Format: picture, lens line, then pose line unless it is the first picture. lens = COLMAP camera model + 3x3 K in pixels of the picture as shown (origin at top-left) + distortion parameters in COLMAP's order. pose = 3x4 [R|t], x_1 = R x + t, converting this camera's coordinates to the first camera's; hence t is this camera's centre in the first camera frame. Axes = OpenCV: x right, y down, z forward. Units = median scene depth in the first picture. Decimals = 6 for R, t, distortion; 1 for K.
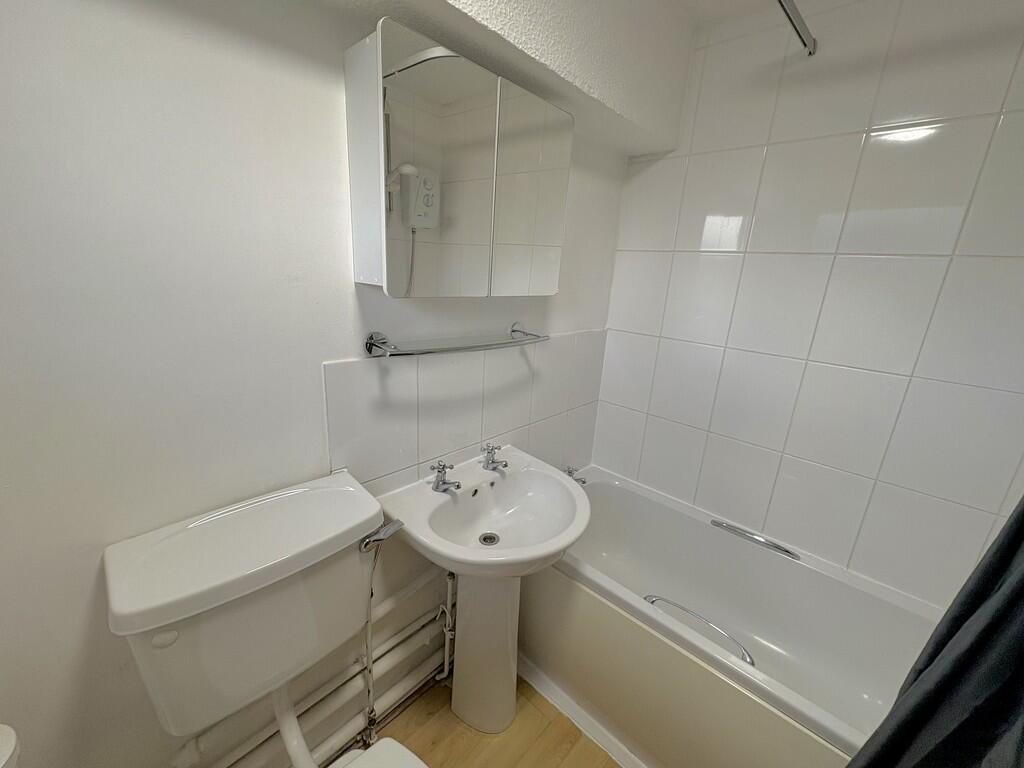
lens RADIAL K [[407.6, 0, 512.0], [0, 407.6, 384.0], [0, 0, 1]] dist [-0.002106, -0.000468]
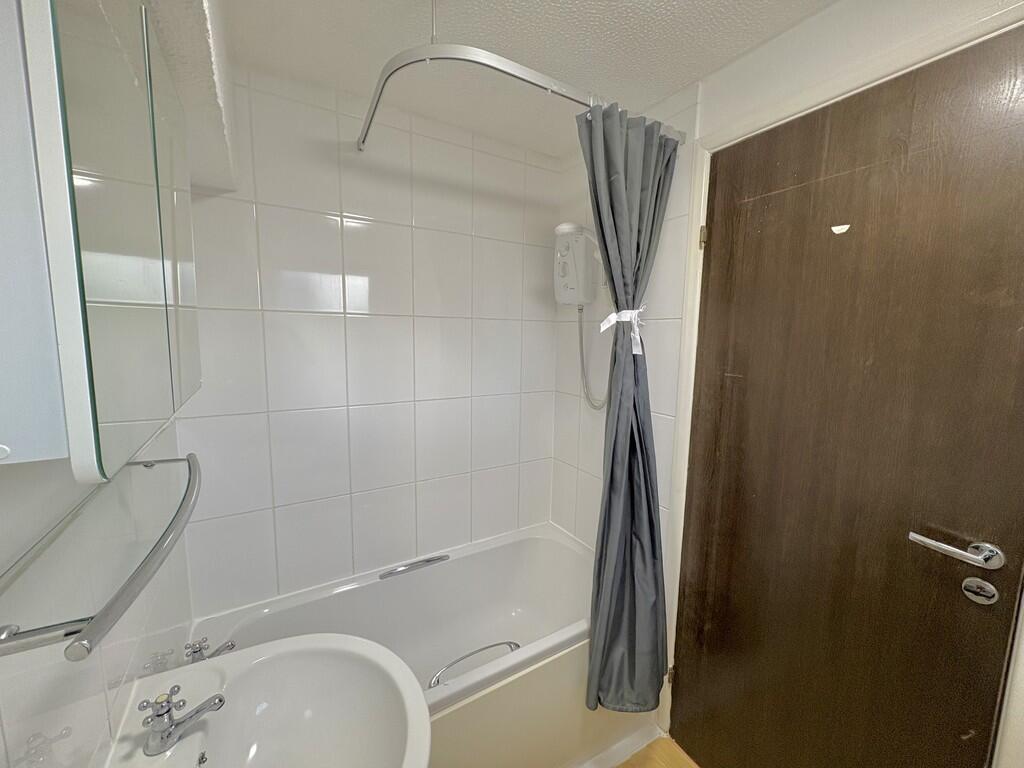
lens RADIAL K [[407.6, 0, 512.0], [0, 407.6, 384.0], [0, 0, 1]] dist [-0.002106, -0.000468]
pose [[0.275760, -0.171441, 0.945814, -0.305240], [0.266535, 0.959020, 0.096124, -0.132473], [-0.923534, 0.225585, 0.310155, 0.351971]]
